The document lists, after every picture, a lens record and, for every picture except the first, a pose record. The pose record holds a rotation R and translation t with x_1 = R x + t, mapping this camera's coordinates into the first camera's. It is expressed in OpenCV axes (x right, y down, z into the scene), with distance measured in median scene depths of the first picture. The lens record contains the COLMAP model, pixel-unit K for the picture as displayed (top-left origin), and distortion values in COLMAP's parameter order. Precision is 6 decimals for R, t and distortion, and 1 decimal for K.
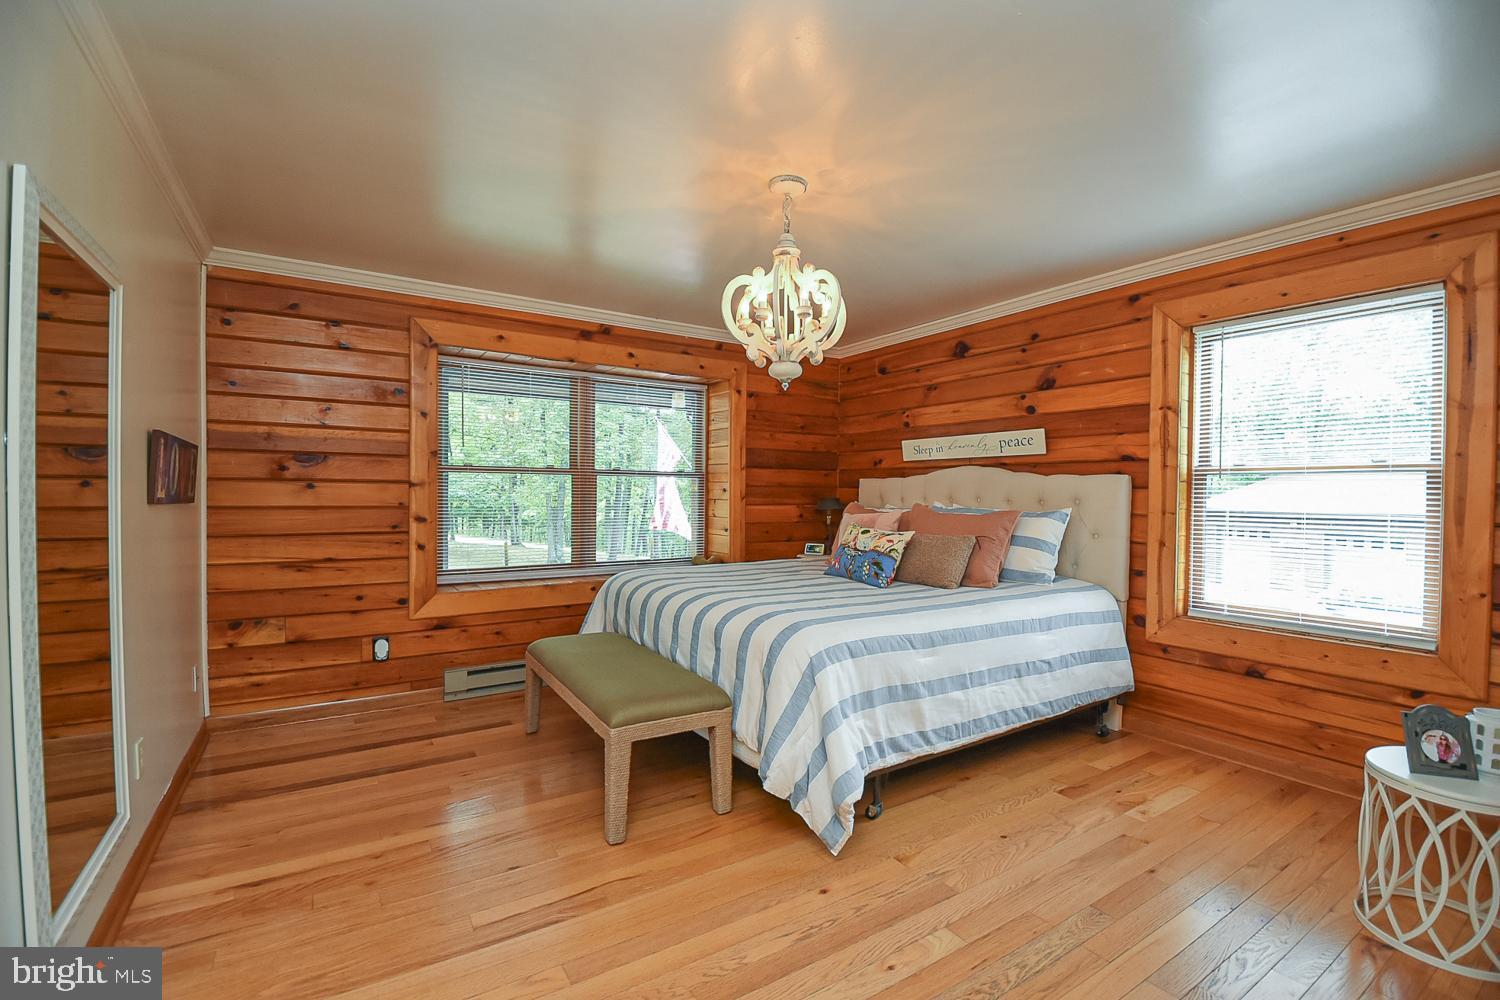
lens RADIAL K [[669.6, 0, 757.0], [0, 669.6, 519.0], [0, 0, 1]] dist [0.002198, -0.019702]
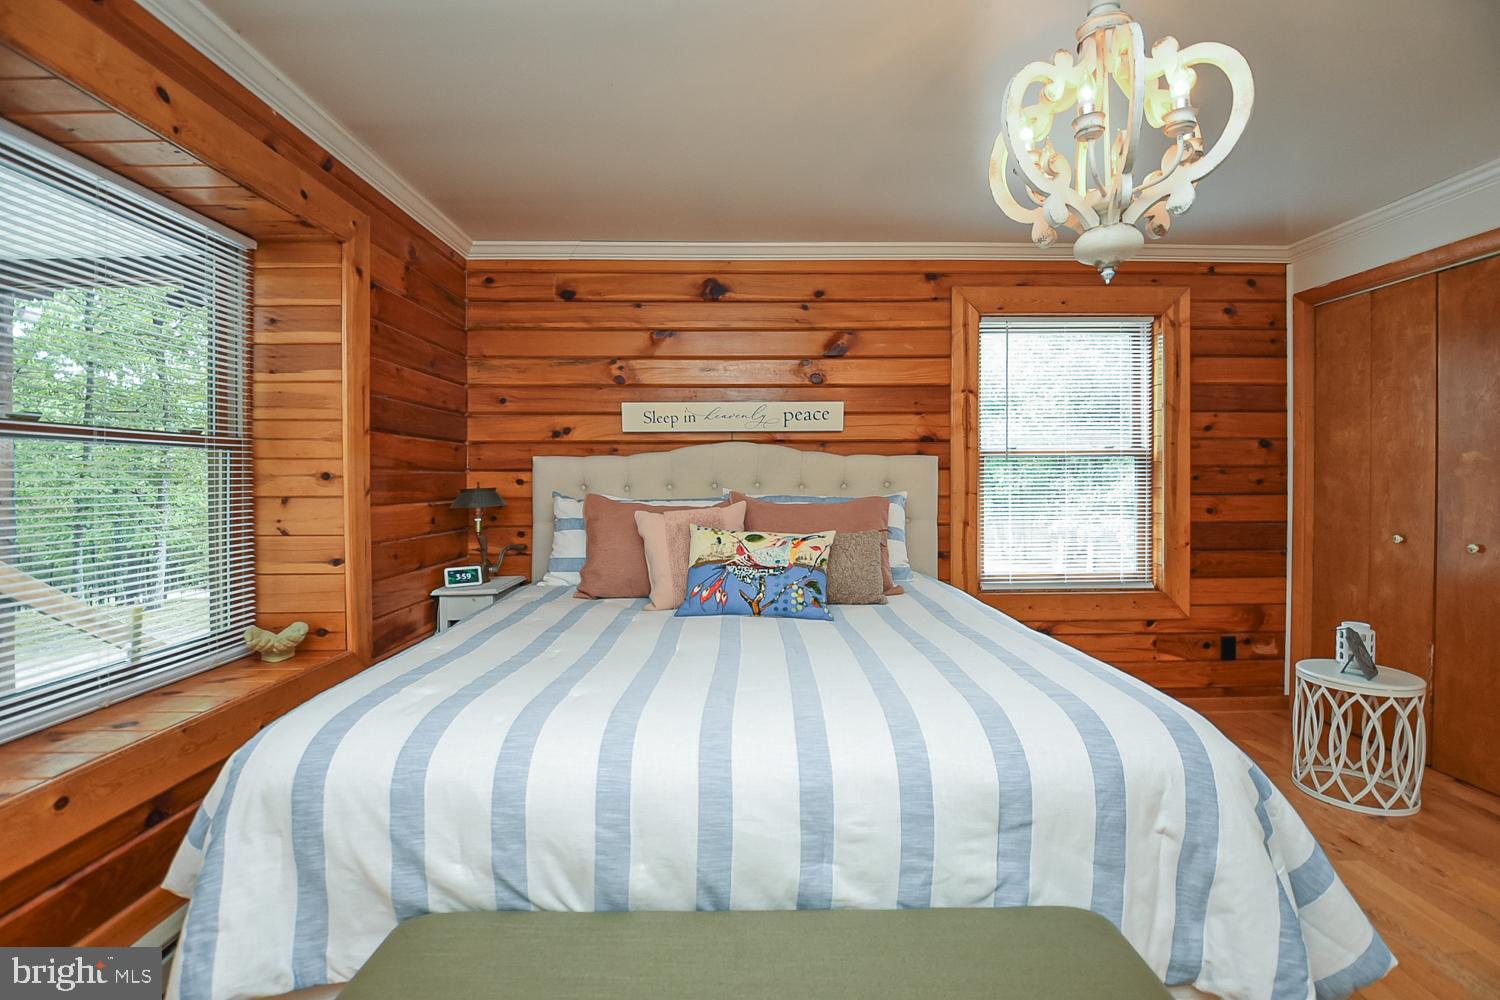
lens RADIAL K [[667.6, 0, 754.4], [0, 667.6, 499.0], [0, 0, 1]] dist [0.008272, -0.019342]
pose [[0.517854, -0.039481, 0.854557, -0.392245], [0.043802, 0.998848, 0.019603, -0.031452], [-0.854347, 0.027280, 0.518987, 0.669991]]
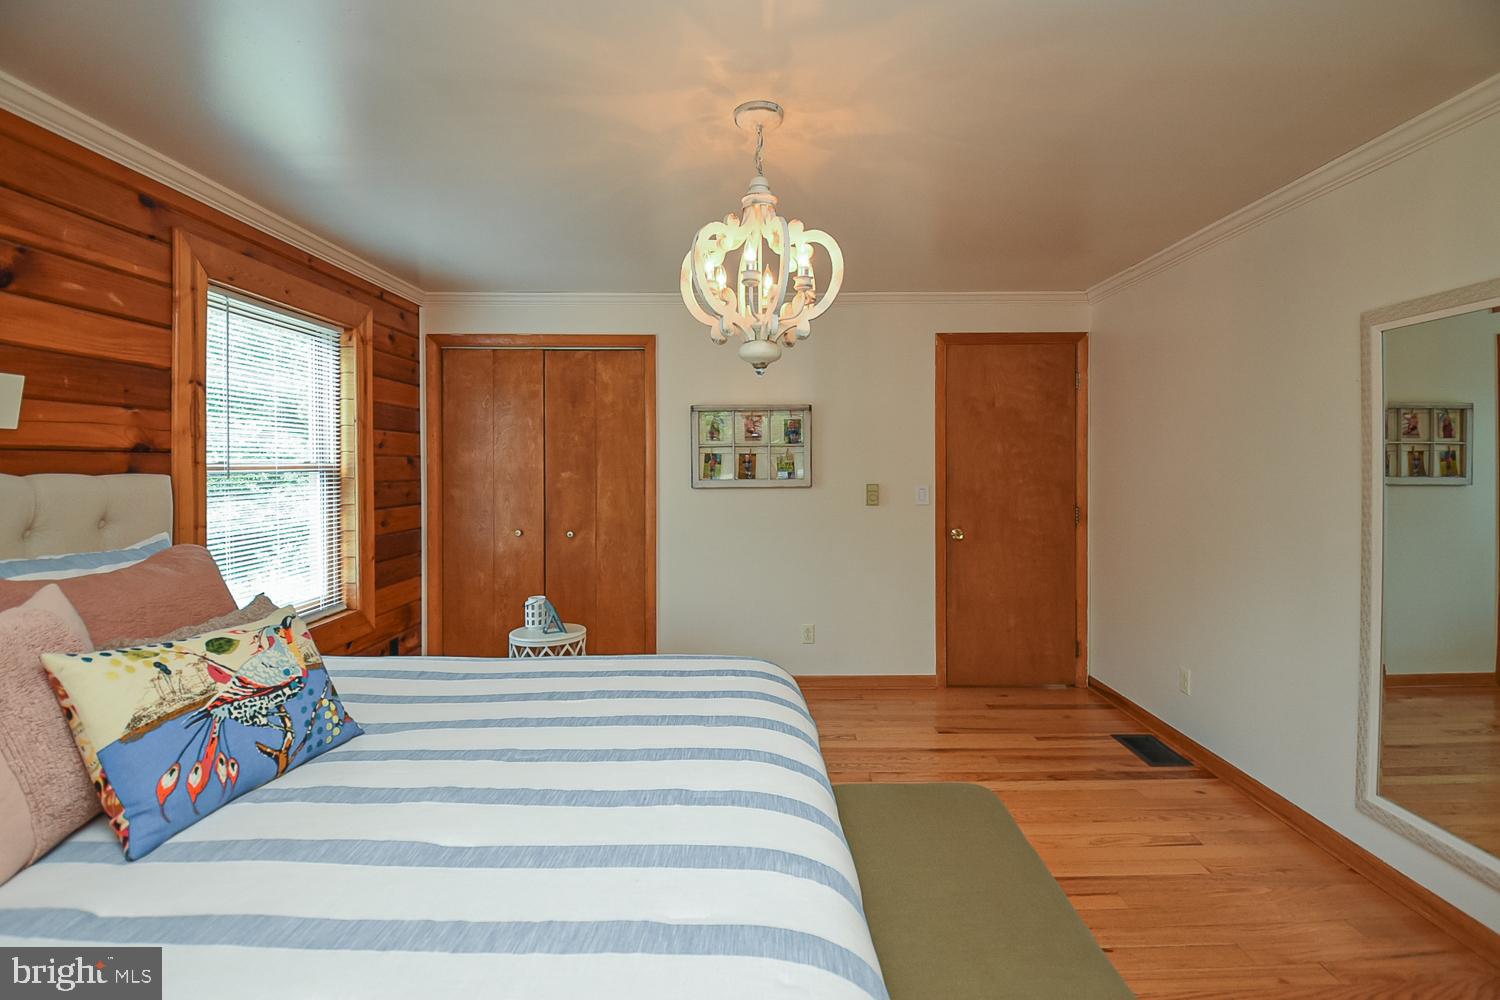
lens RADIAL K [[673.8, 0, 770.4], [0, 673.8, 485.2], [0, 0, 1]] dist [-0.001038, -0.021407]
pose [[-0.852088, -0.021706, 0.522949, -0.263282], [0.016574, 0.997520, 0.068409, -0.083738], [-0.523136, 0.066958, -0.849615, 1.151612]]
